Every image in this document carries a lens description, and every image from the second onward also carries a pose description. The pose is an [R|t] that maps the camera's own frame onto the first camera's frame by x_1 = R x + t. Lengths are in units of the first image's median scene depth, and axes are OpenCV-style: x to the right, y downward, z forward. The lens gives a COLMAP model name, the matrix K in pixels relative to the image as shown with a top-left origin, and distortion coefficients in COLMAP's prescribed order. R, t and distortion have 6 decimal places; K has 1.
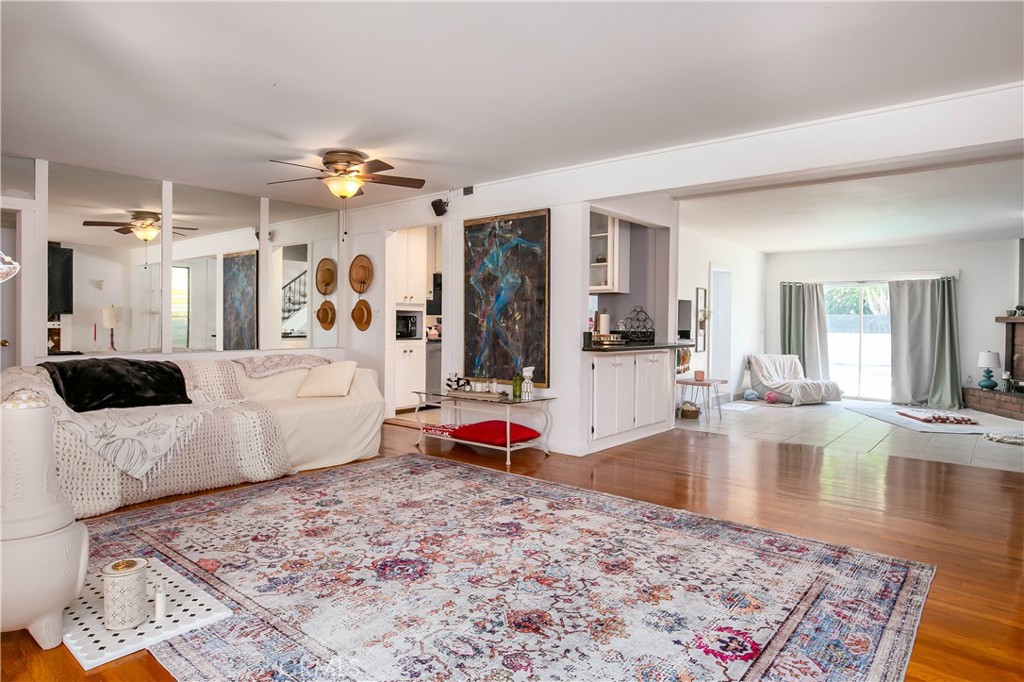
lens RADIAL K [[592.0, 0, 499.9], [0, 592.0, 324.5], [0, 0, 1]] dist [-0.013236, 0.001429]
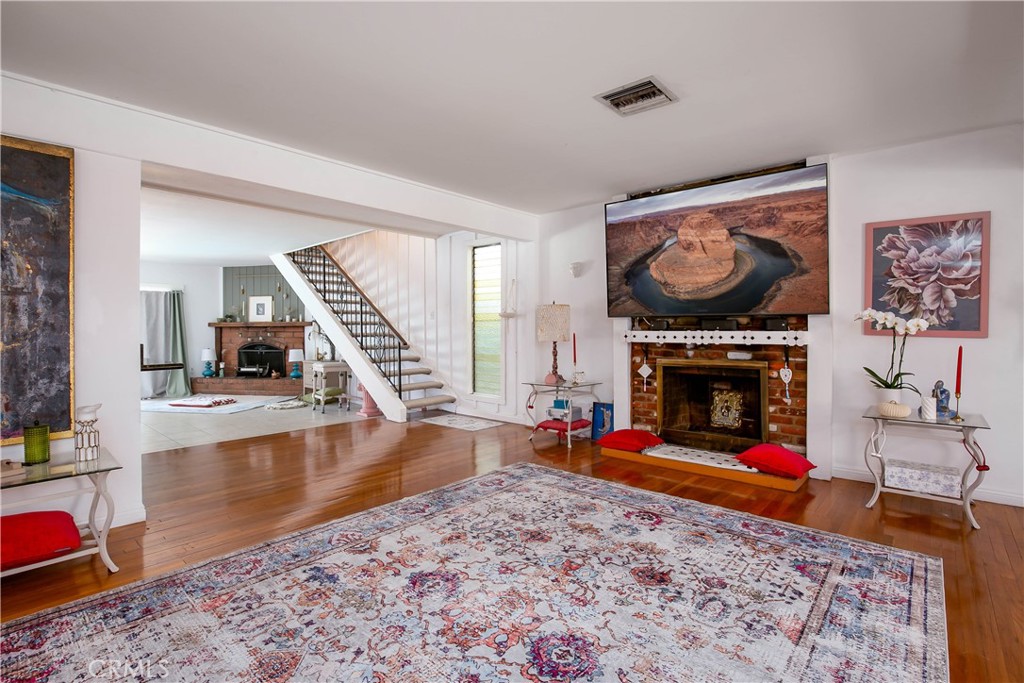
lens RADIAL K [[479.4, 0, 497.8], [0, 479.4, 332.3], [0, 0, 1]] dist [-0.028723, -0.000101]
pose [[0.043400, -0.016217, 0.998926, -0.660306], [0.006029, 0.999854, 0.015970, -0.013527], [-0.999040, 0.005330, 0.043492, 0.898019]]
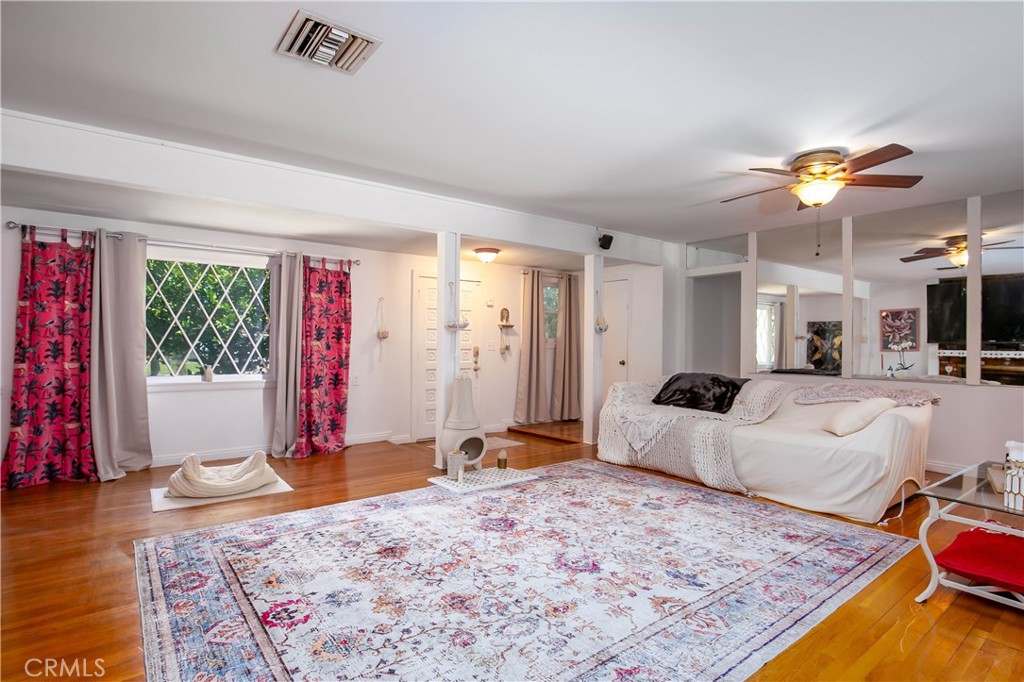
lens RADIAL K [[525.8, 0, 513.1], [0, 525.8, 341.9], [0, 0, 1]] dist [-0.023004, 0.001504]
pose [[-0.203361, -0.011043, -0.979041, 0.875910], [-0.013942, 0.999868, -0.008382, -0.001601], [0.979004, 0.011945, -0.203488, 1.088405]]
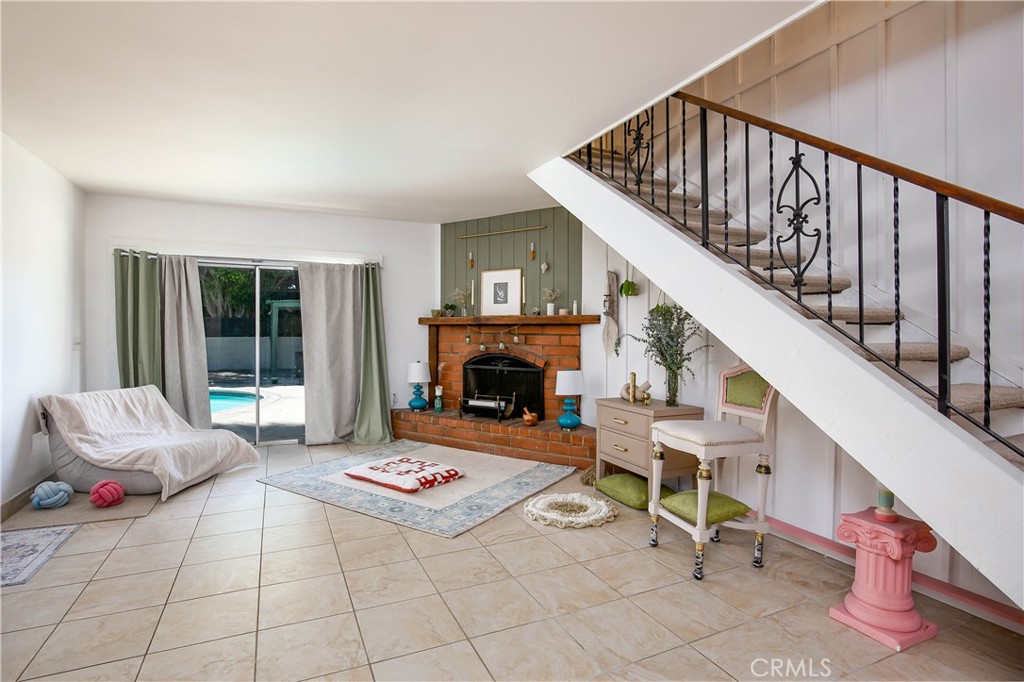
lens RADIAL K [[526.7, 0, 511.3], [0, 526.7, 331.8], [0, 0, 1]] dist [-0.019528, -0.000197]
pose [[0.422519, -0.016347, 0.906207, 0.758029], [0.004360, 0.999862, 0.016004, -0.014273], [-0.906344, -0.002810, 0.422532, 1.799562]]
